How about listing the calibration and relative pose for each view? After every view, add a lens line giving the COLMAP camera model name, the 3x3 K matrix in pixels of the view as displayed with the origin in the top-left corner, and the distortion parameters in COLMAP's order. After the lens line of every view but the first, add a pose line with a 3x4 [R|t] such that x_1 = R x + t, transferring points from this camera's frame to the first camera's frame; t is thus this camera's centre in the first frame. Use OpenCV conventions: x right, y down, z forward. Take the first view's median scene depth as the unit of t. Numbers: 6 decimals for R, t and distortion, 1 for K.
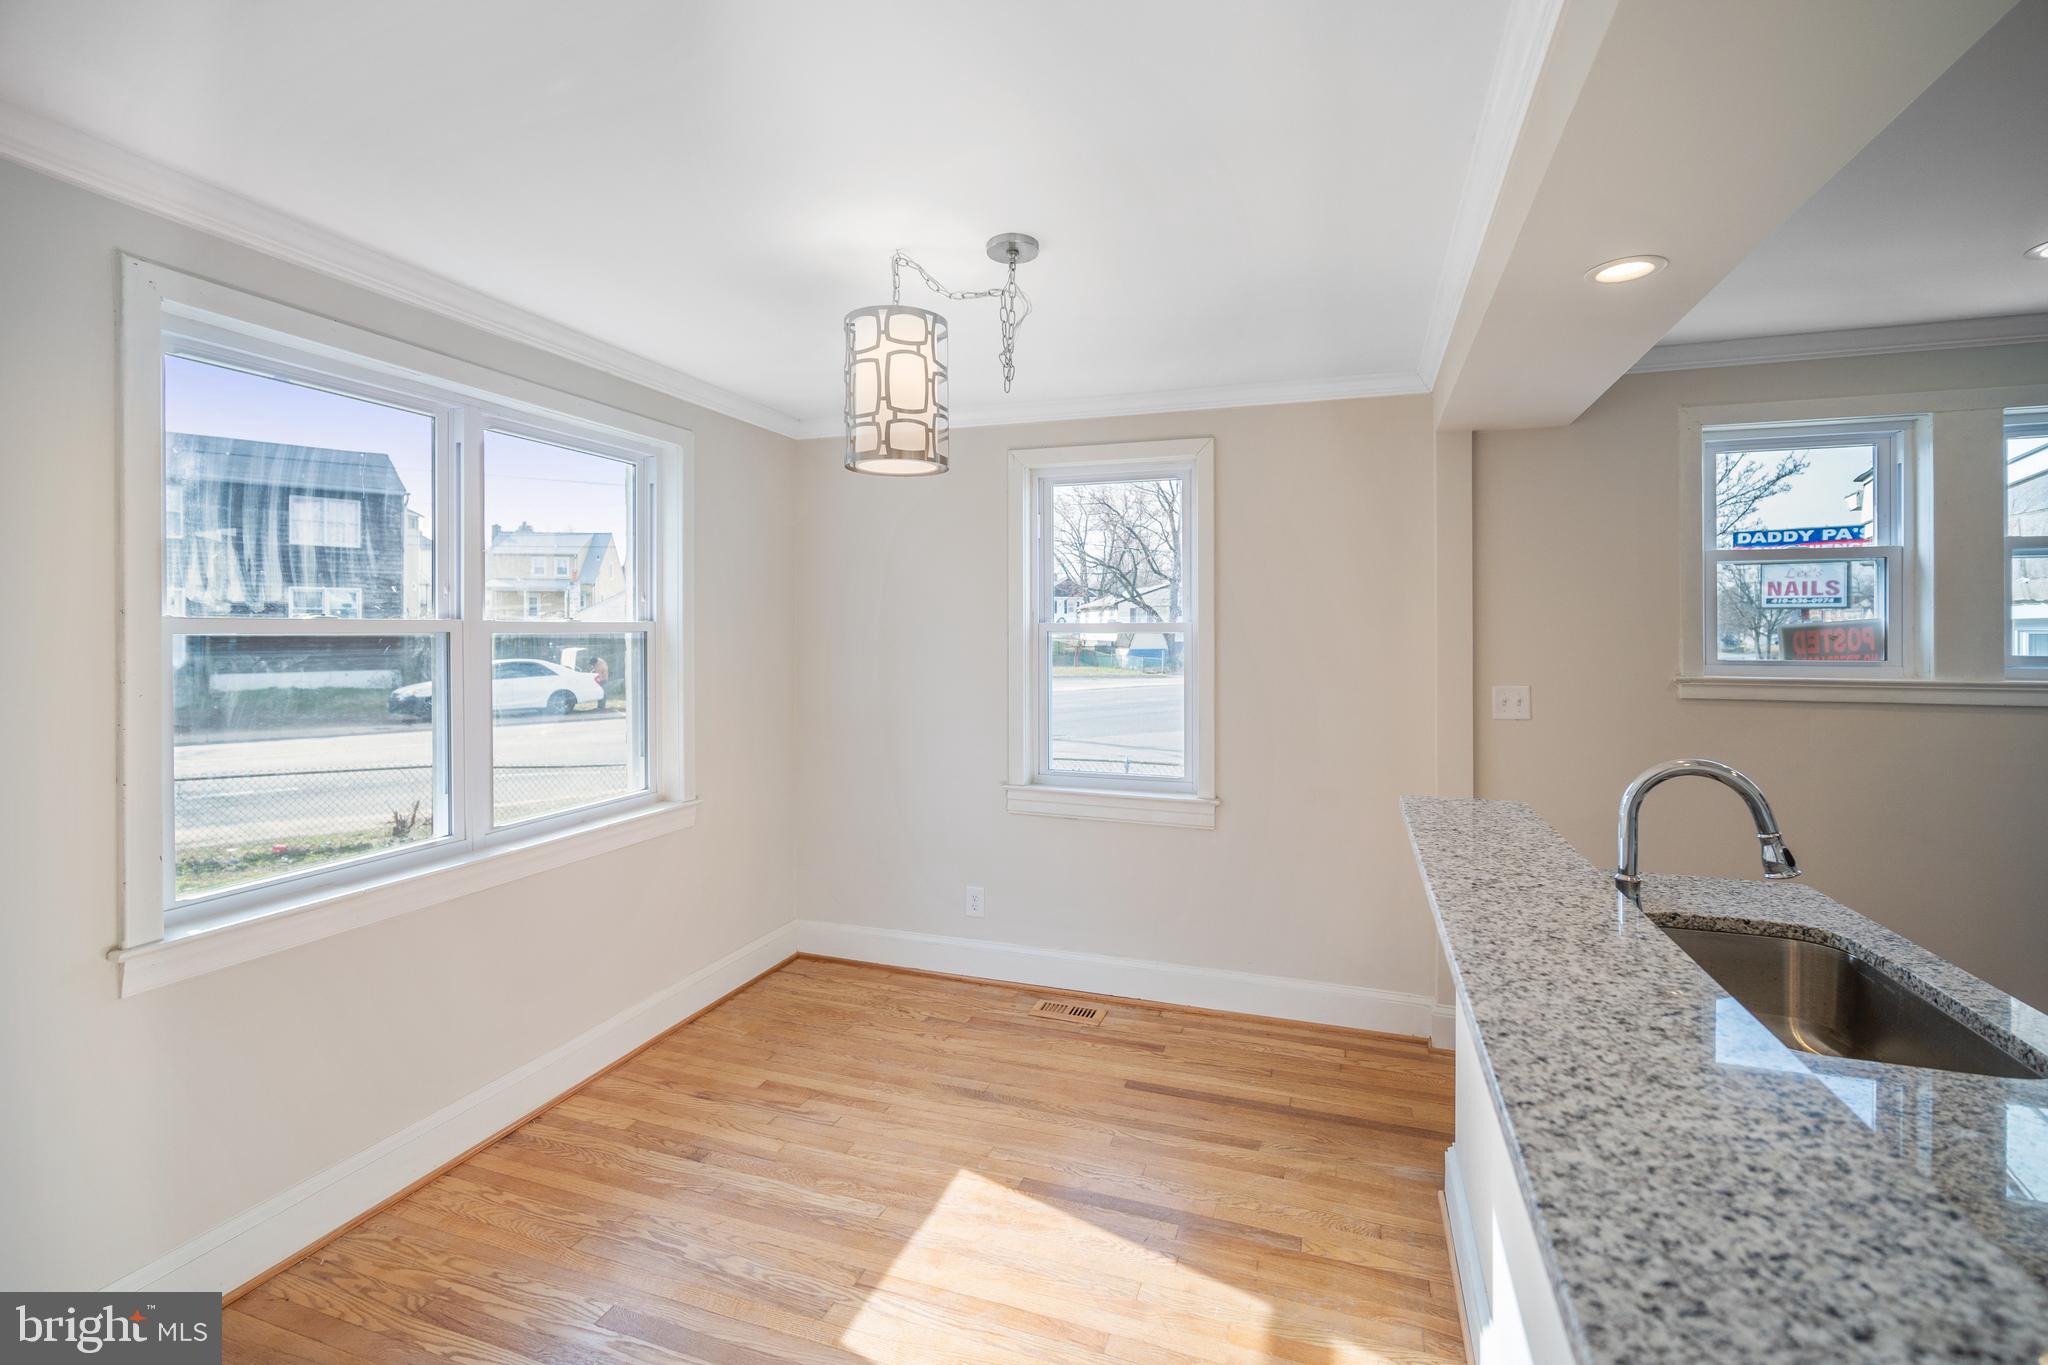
lens RADIAL K [[901.9, 0, 1023.9], [0, 901.9, 621.6], [0, 0, 1]] dist [-0.011525, 0.003360]
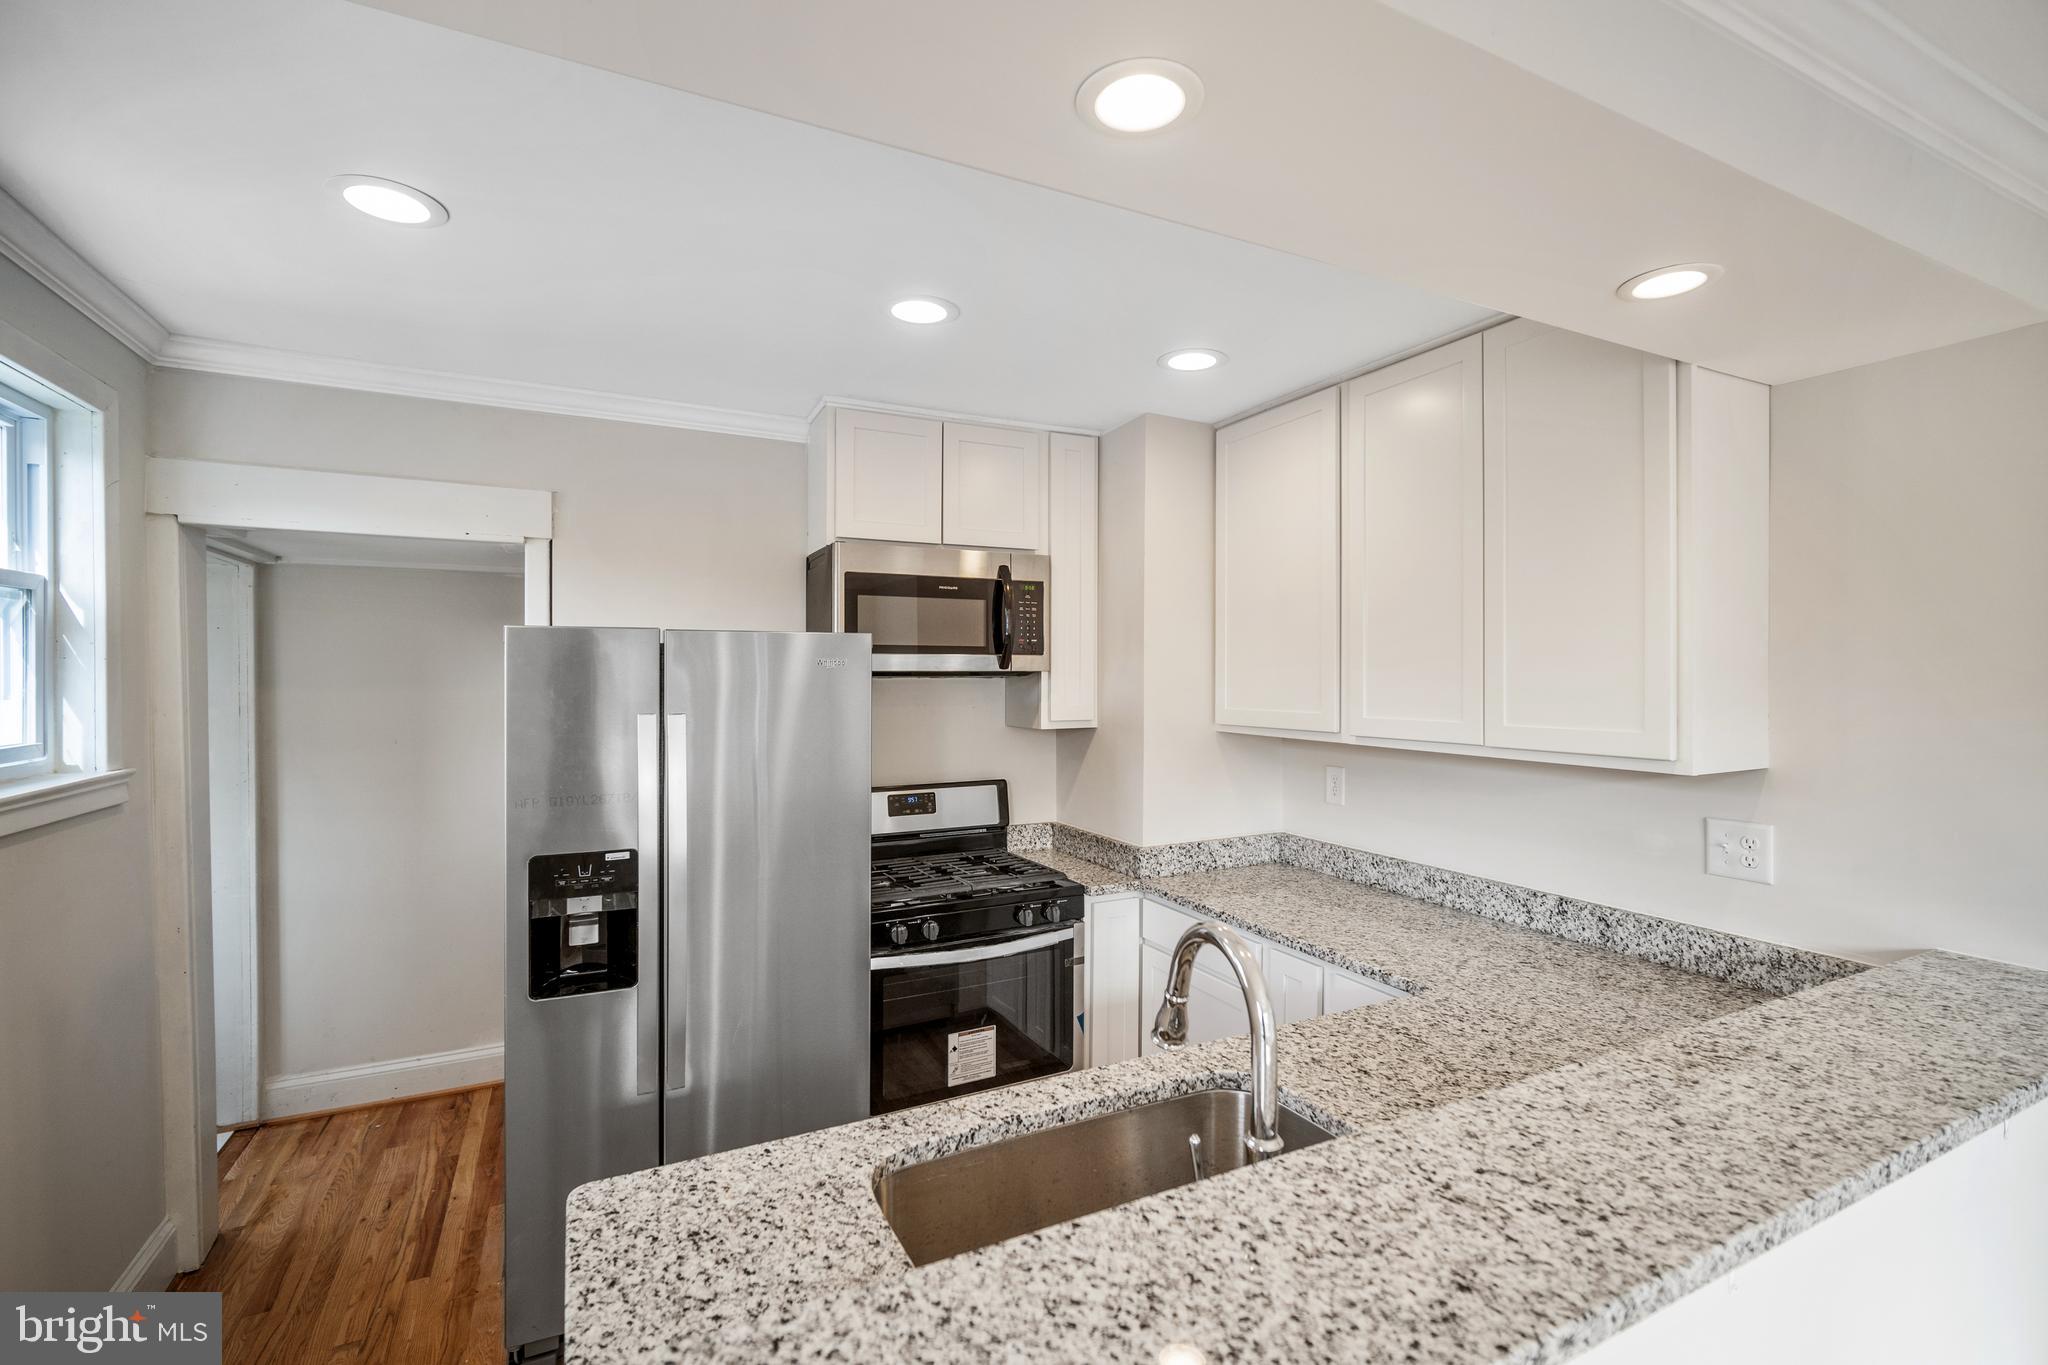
lens RADIAL K [[901.9, 0, 1027.8], [0, 901.9, 691.6], [0, 0, 1]] dist [-0.011525, 0.003360]
pose [[-0.721314, -0.008217, 0.692559, 0.205694], [-0.006335, 0.999966, 0.005267, -0.015348], [-0.692579, -0.000588, -0.721342, 0.887086]]
